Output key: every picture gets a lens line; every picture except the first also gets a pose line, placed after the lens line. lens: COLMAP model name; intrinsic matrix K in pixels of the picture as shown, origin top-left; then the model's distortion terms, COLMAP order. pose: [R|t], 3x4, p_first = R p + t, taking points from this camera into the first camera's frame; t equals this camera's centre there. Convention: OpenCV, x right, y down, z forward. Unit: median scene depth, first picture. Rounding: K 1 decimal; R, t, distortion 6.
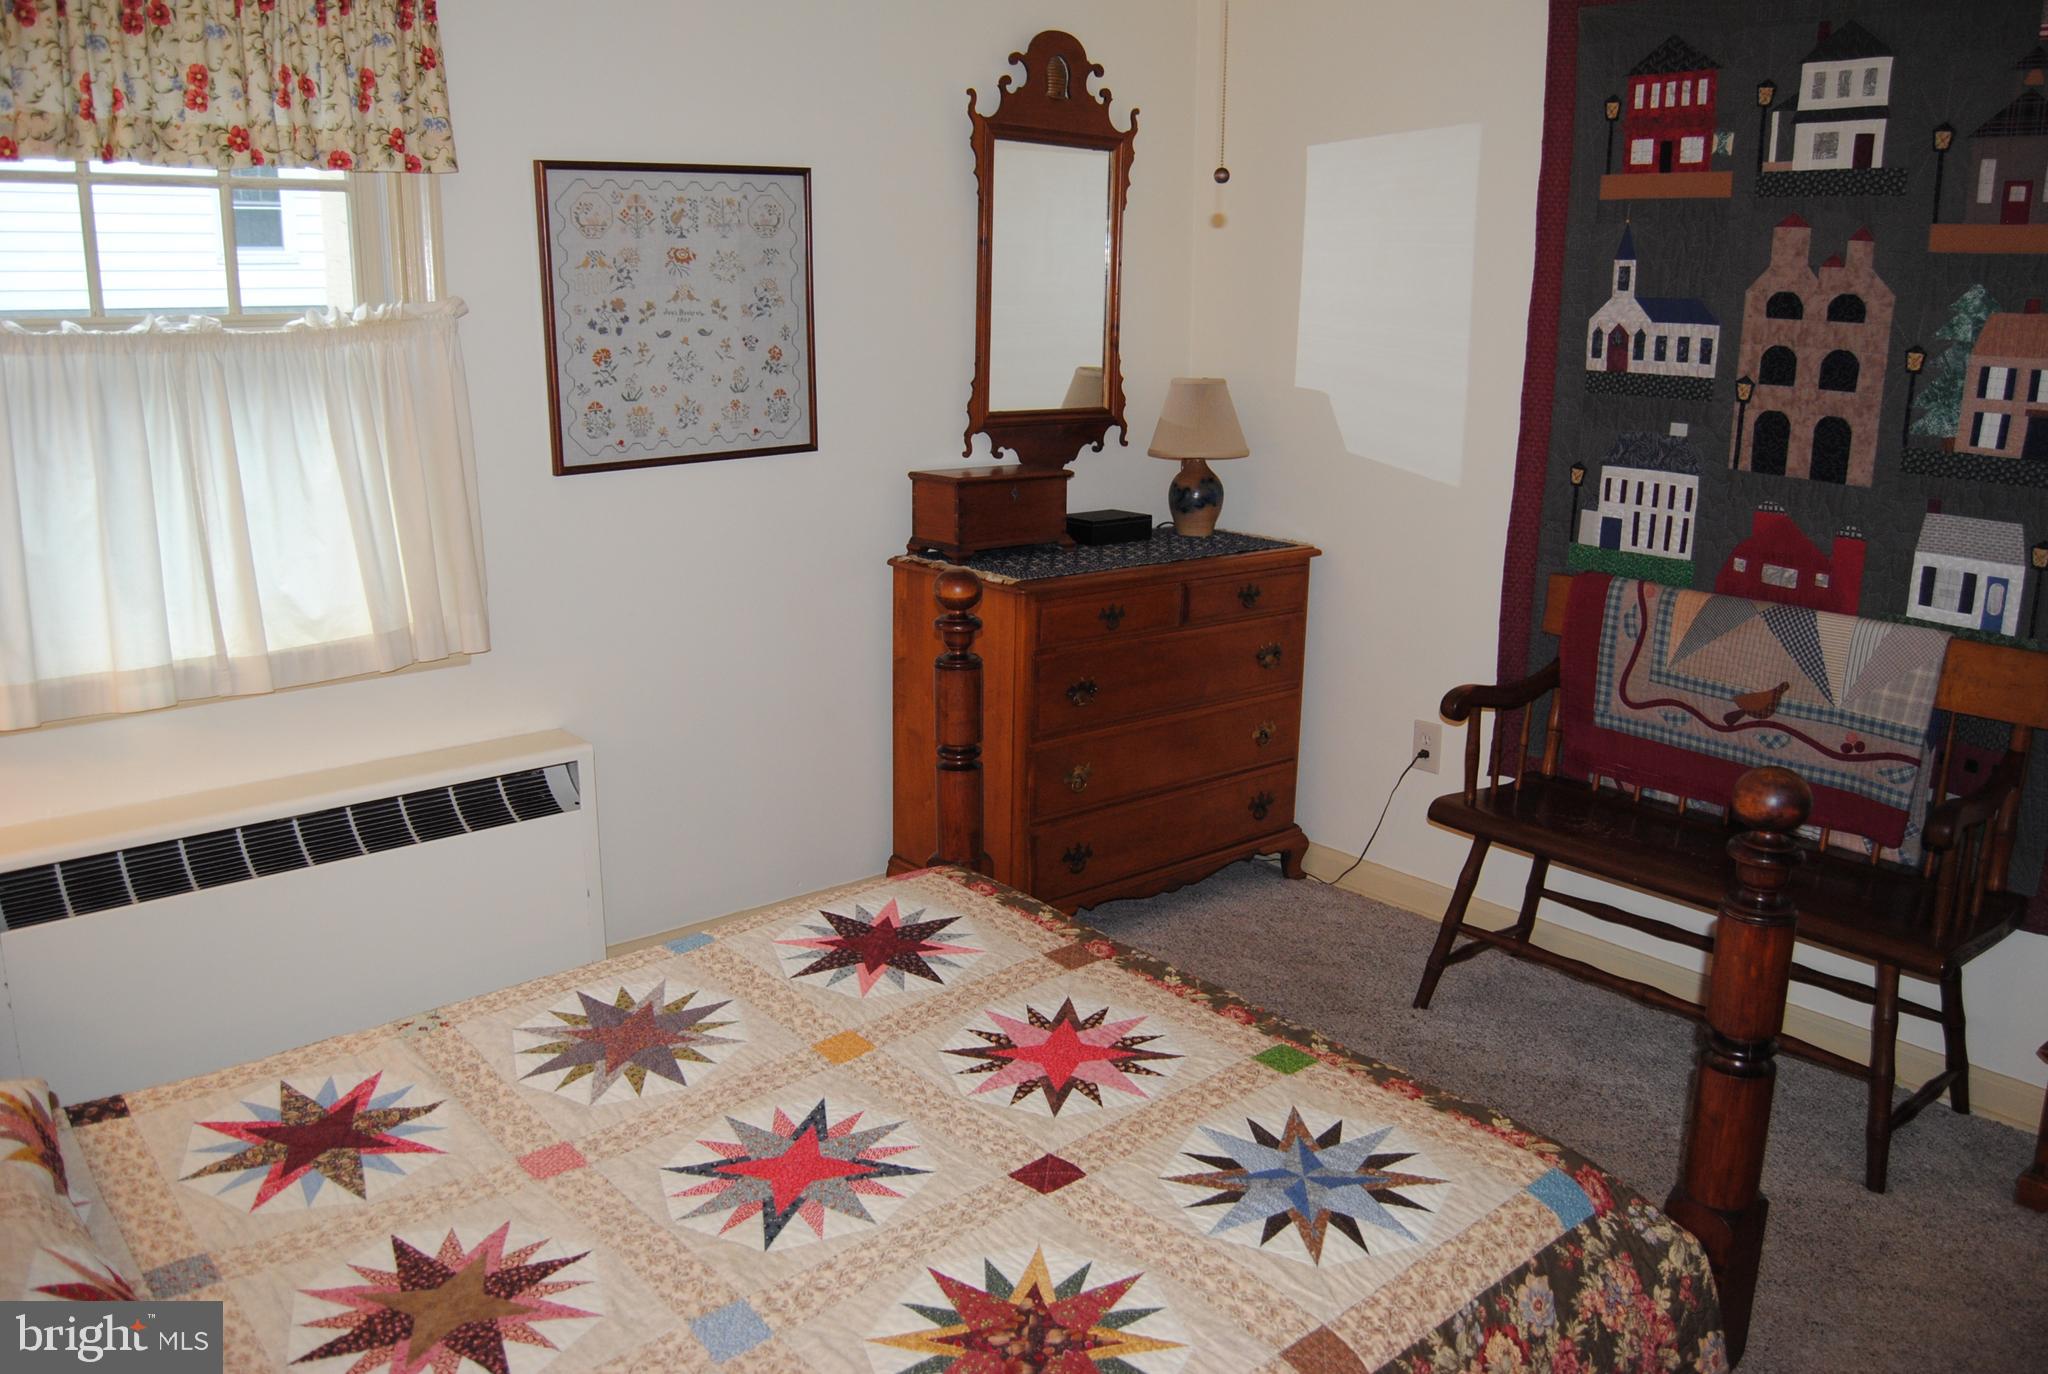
lens RADIAL K [[1632.2, 0, 1038.5], [0, 1632.2, 684.3], [0, 0, 1]] dist [-0.095303, 0.035095]
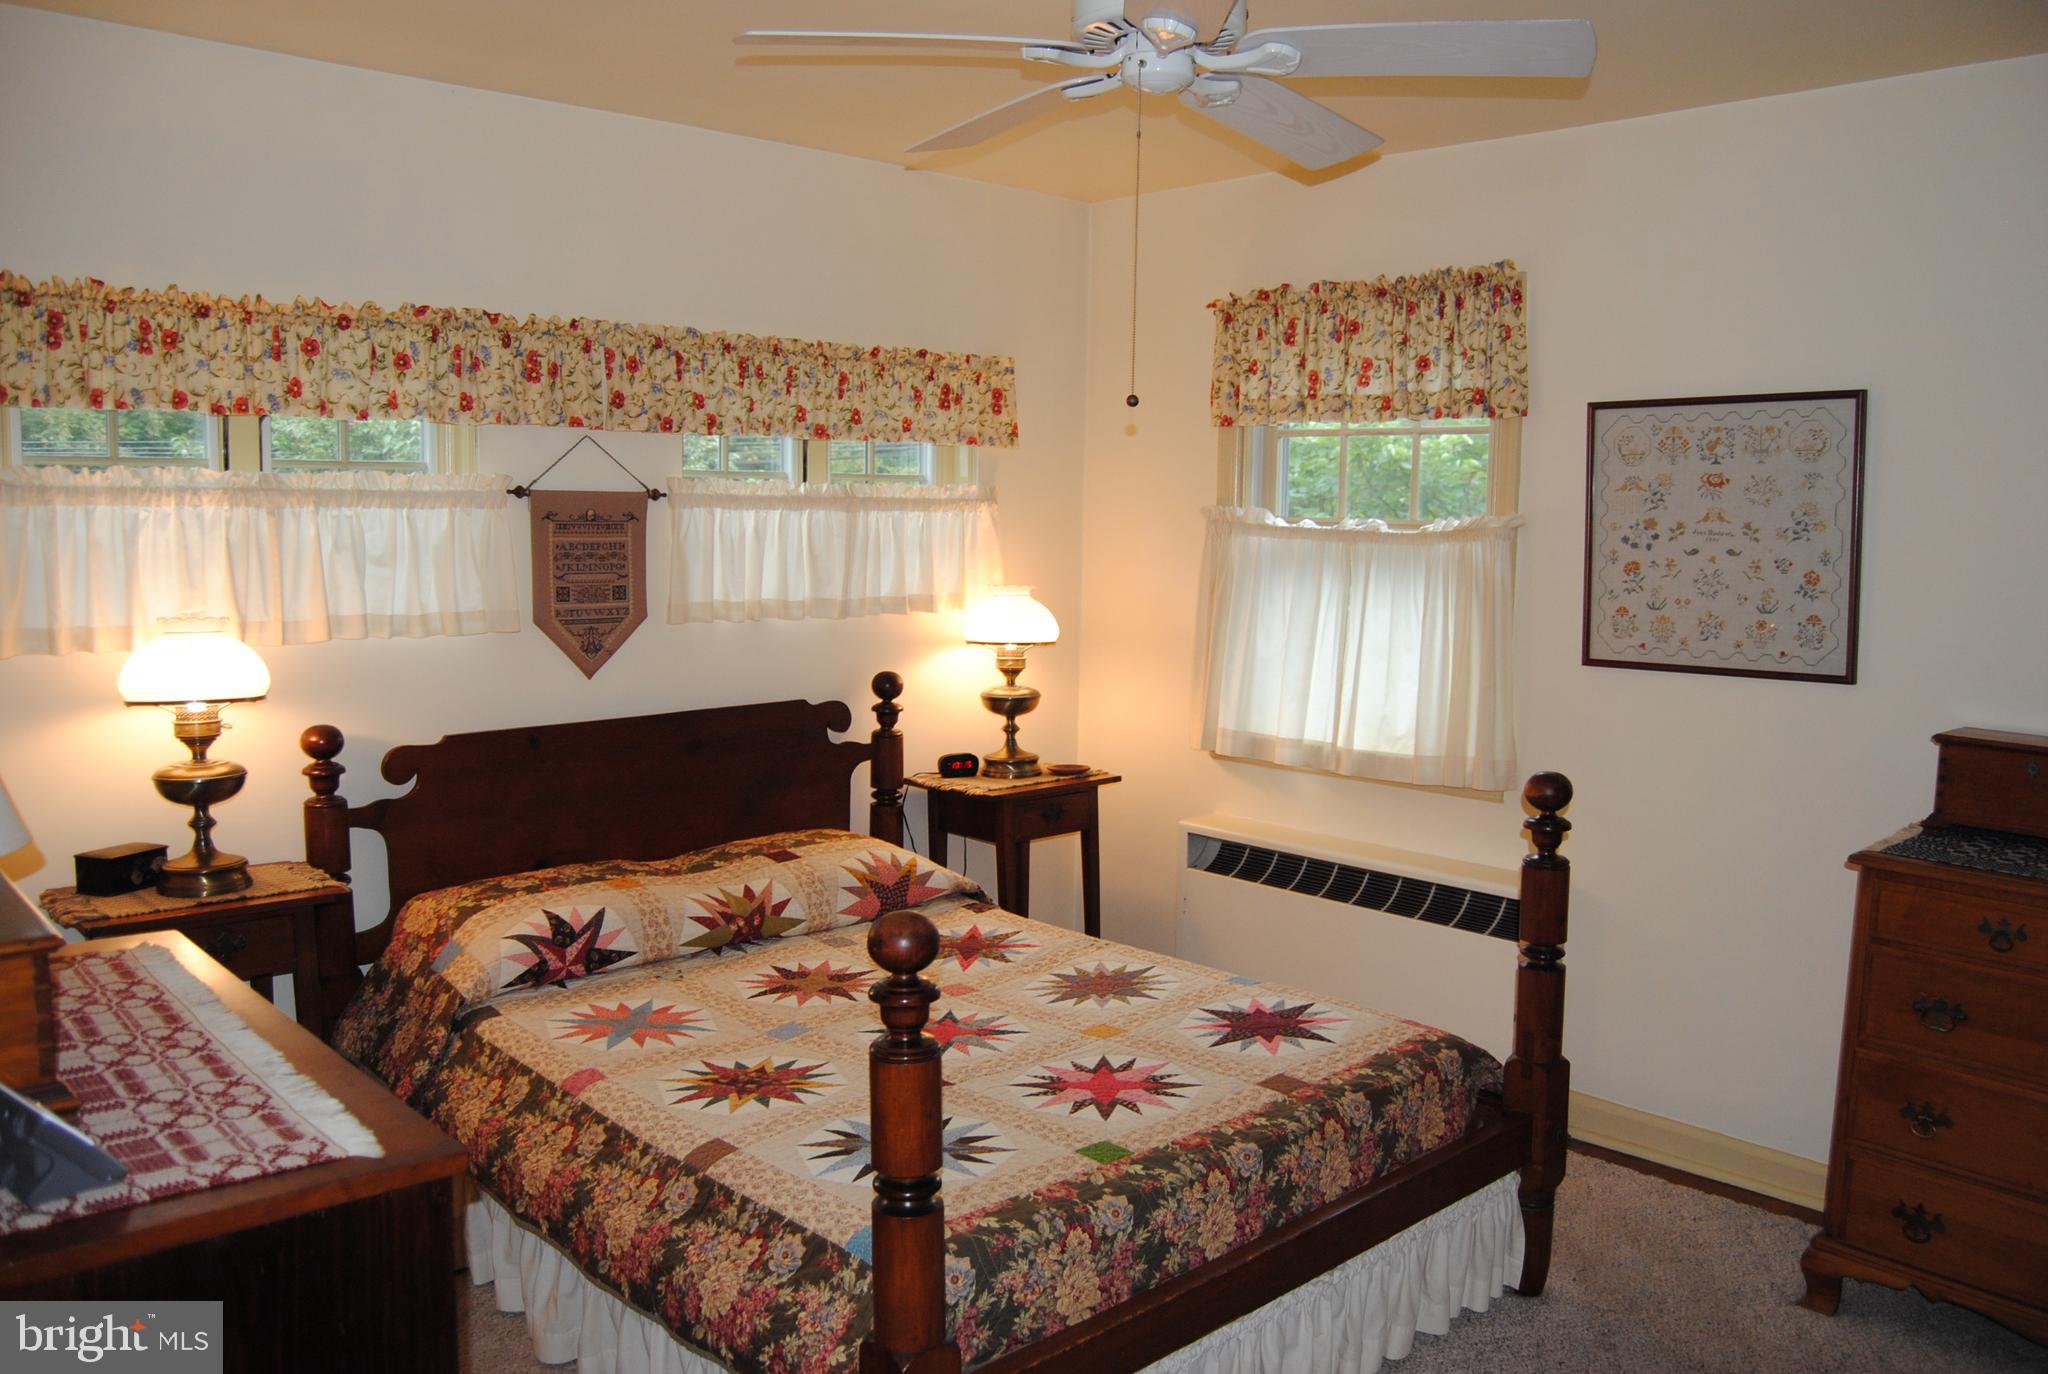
lens RADIAL K [[1632.2, 0, 1038.5], [0, 1632.2, 684.3], [0, 0, 1]] dist [-0.095303, 0.035095]
pose [[0.033678, 0.100185, -0.994399, 0.850822], [-0.254297, 0.963076, 0.088417, -0.118116], [0.966540, 0.249895, 0.057912, 0.551238]]
